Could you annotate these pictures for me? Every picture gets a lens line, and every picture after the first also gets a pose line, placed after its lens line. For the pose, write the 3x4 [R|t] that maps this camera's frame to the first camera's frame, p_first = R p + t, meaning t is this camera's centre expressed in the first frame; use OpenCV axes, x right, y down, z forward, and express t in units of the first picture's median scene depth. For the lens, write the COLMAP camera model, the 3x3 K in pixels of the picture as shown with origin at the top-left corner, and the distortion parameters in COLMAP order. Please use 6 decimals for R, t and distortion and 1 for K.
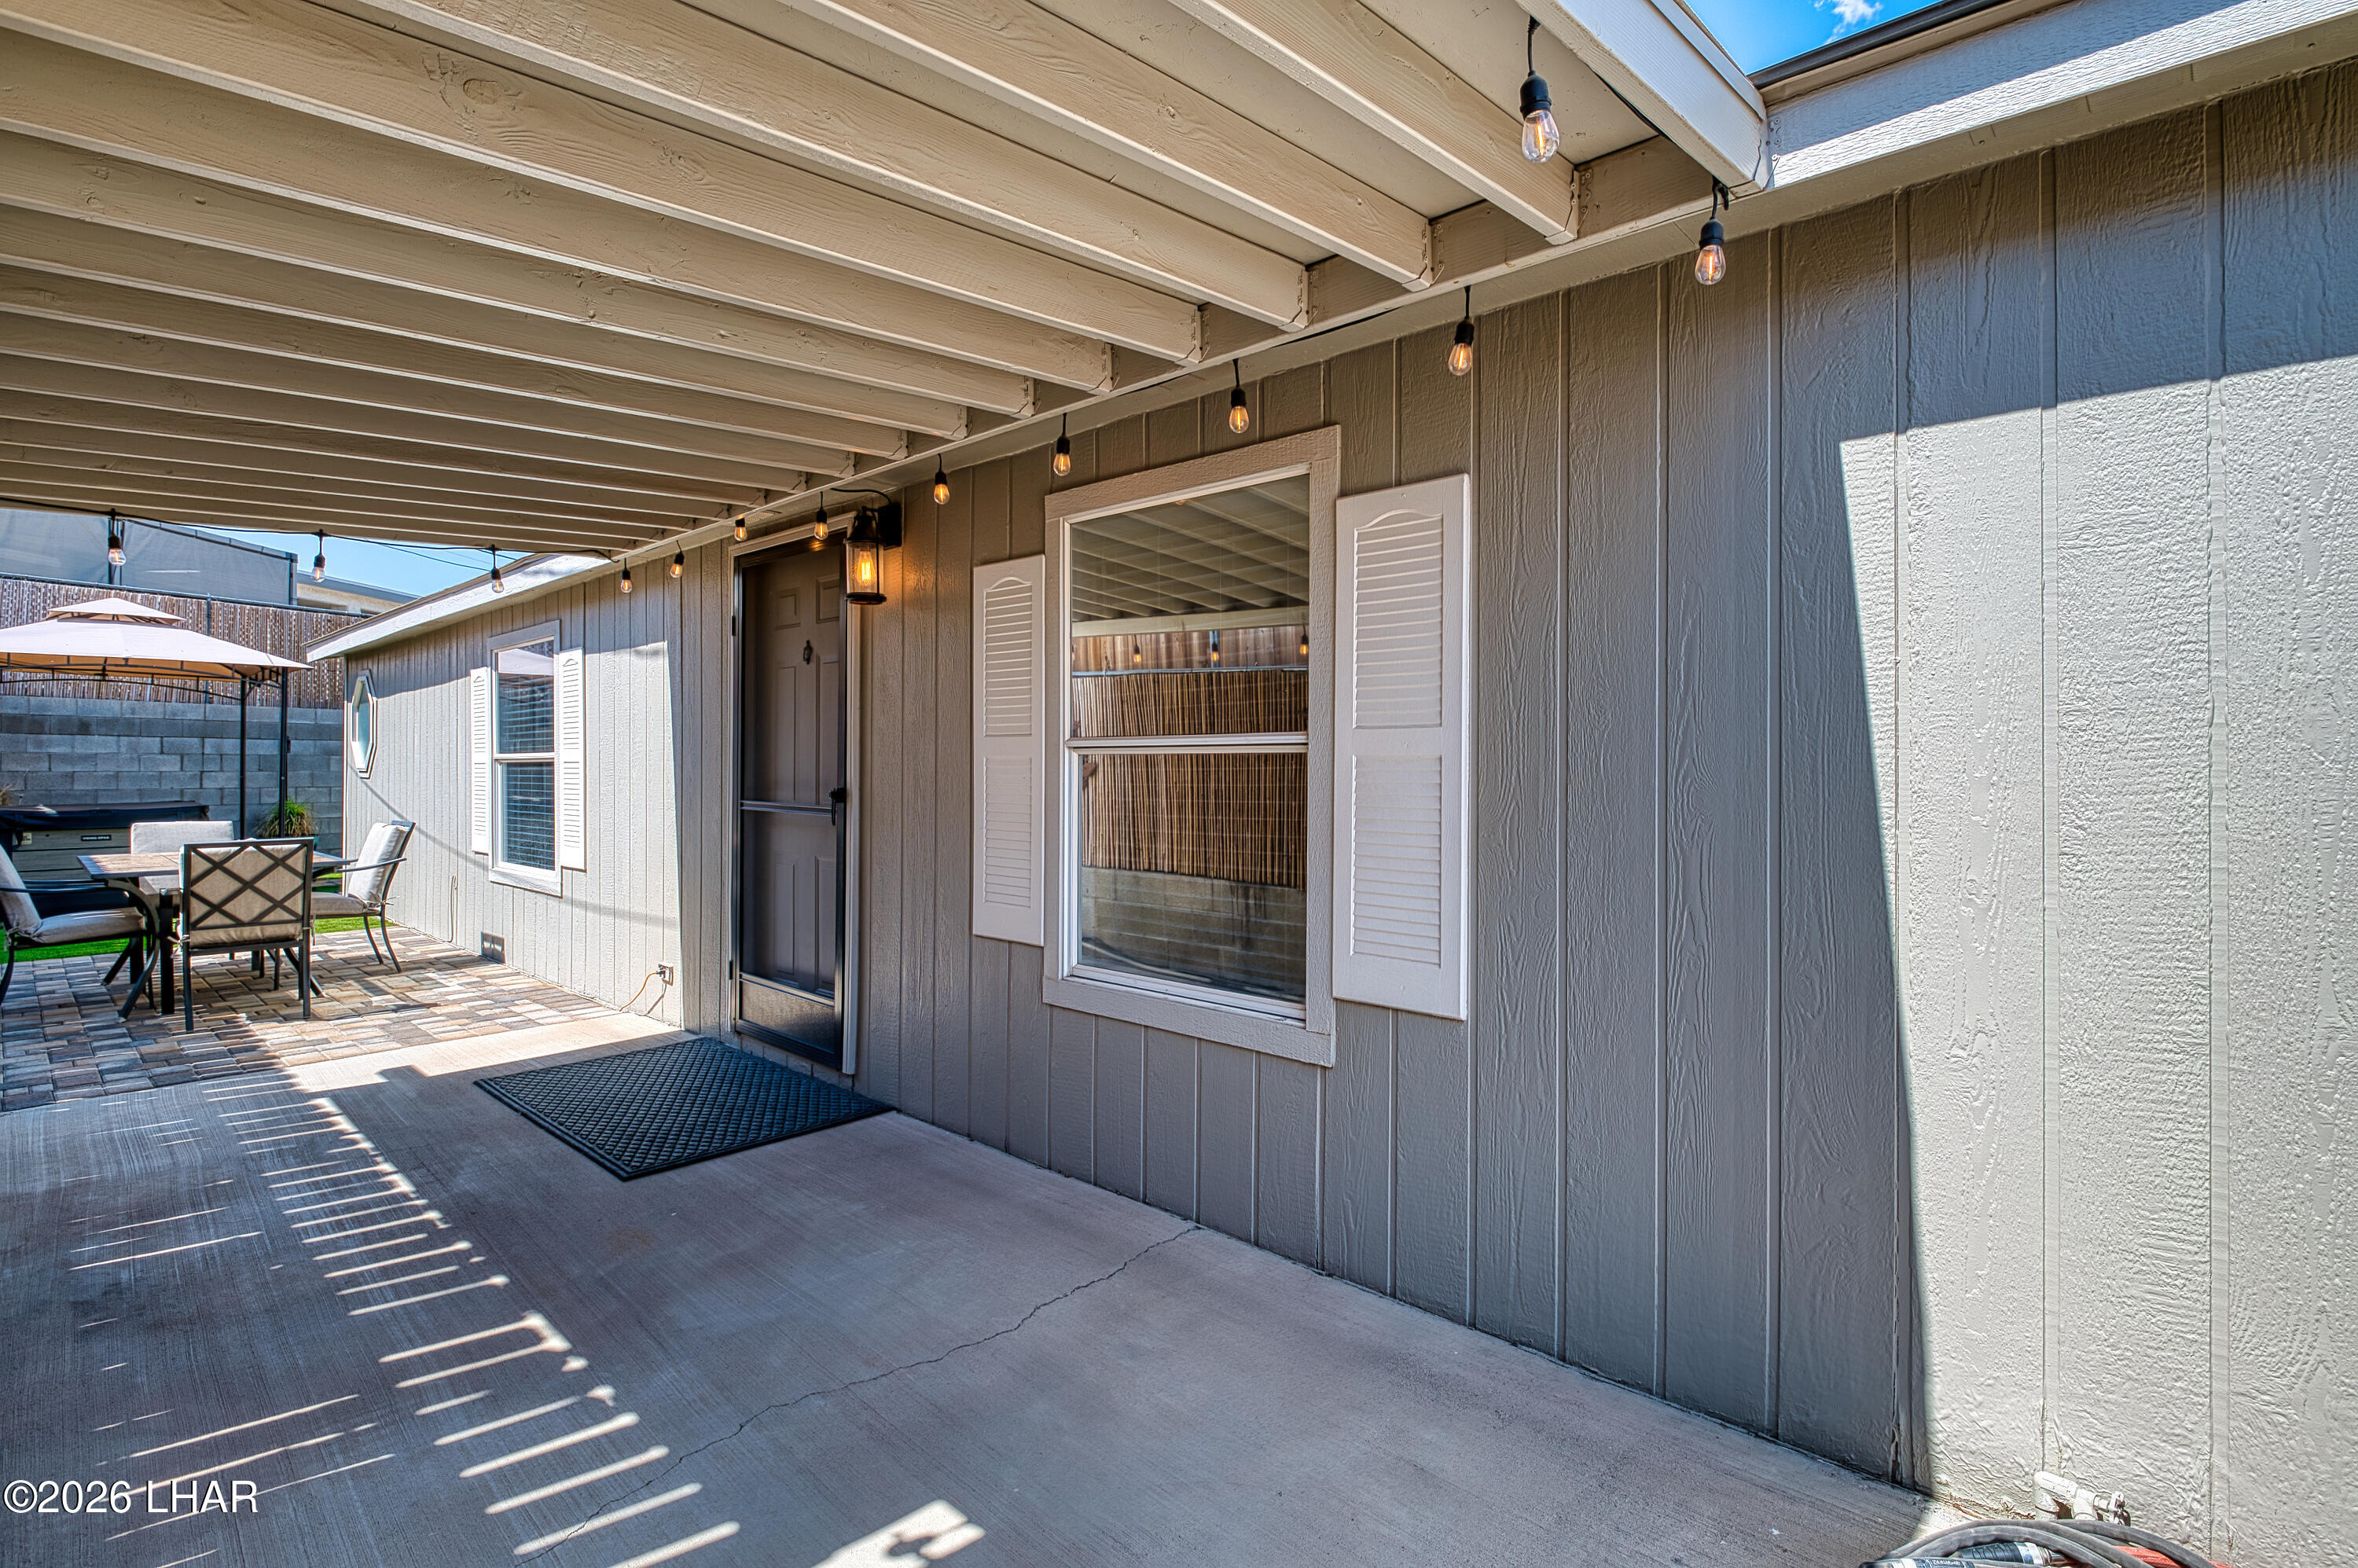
lens RADIAL K [[1149.2, 0, 1183.4], [0, 1149.2, 778.5], [0, 0, 1]] dist [-0.016657, -0.001633]
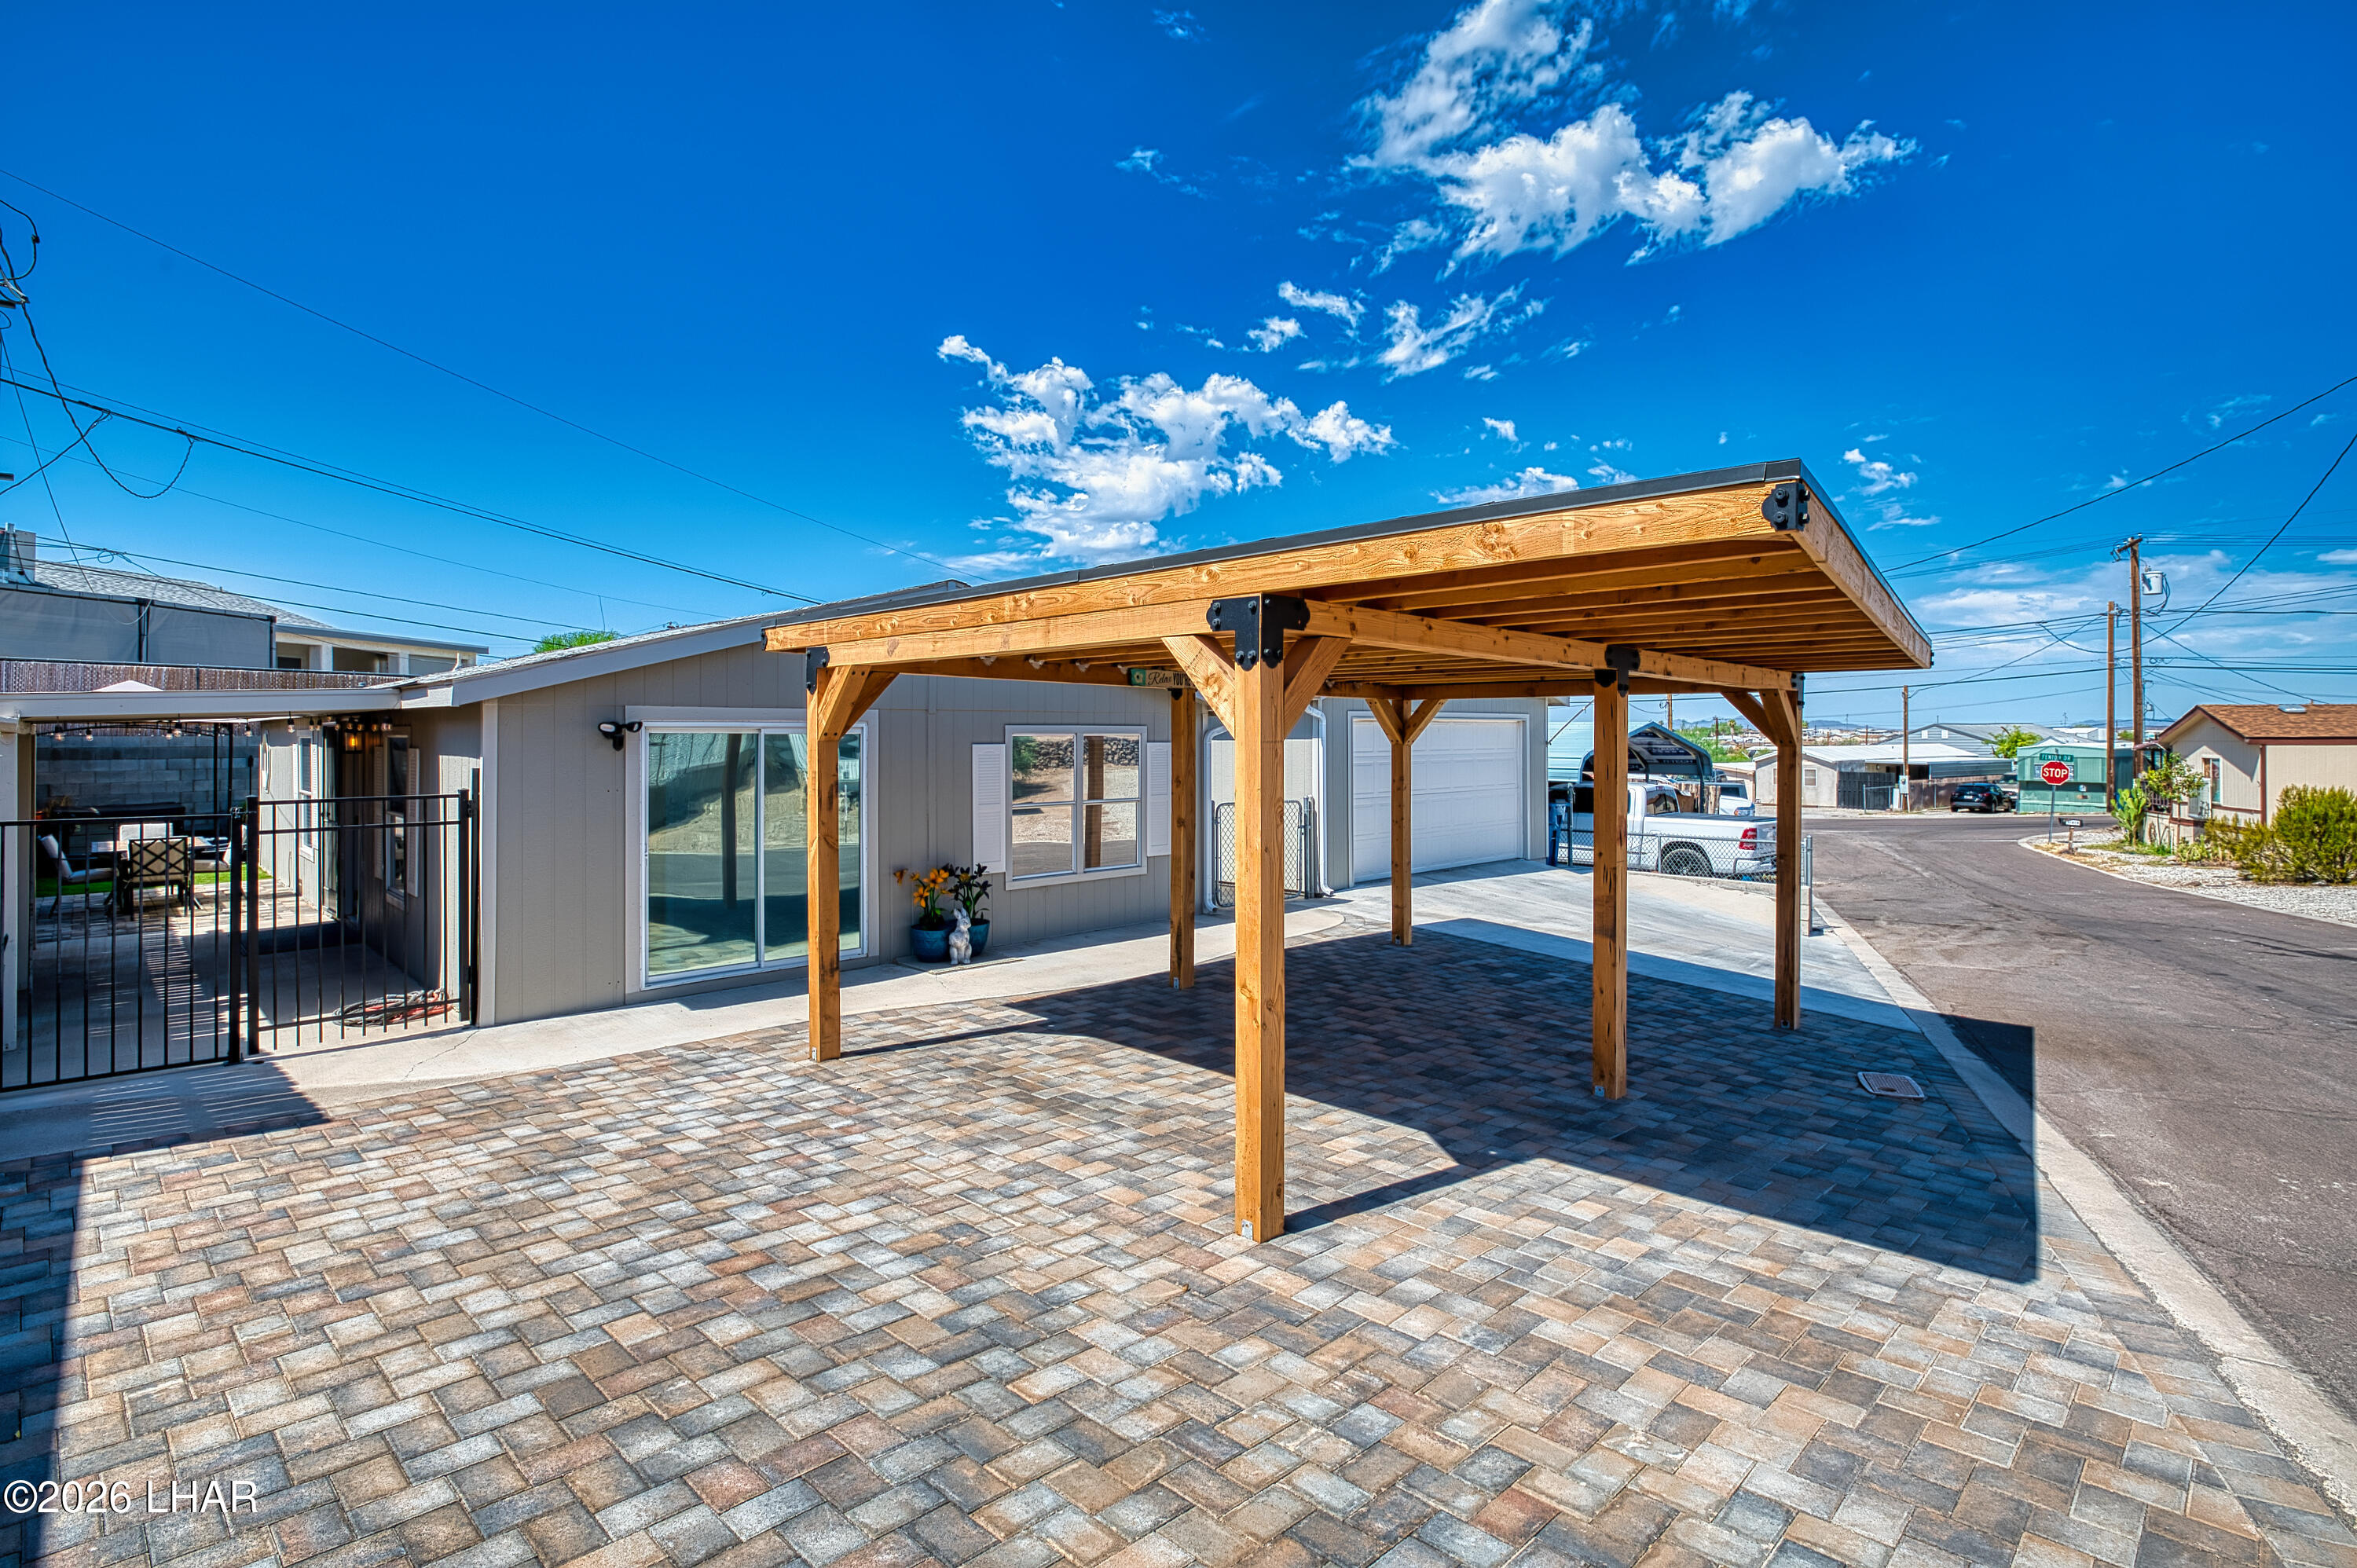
lens RADIAL K [[1148.6, 0, 1187.8], [0, 1148.6, 764.4], [0, 0, 1]] dist [-0.016657, -0.001633]
pose [[0.999252, 0.000782, -0.038658, 0.589342], [-0.000198, 0.999886, 0.015121, -0.056146], [0.038666, -0.015102, 0.999138, -0.525553]]
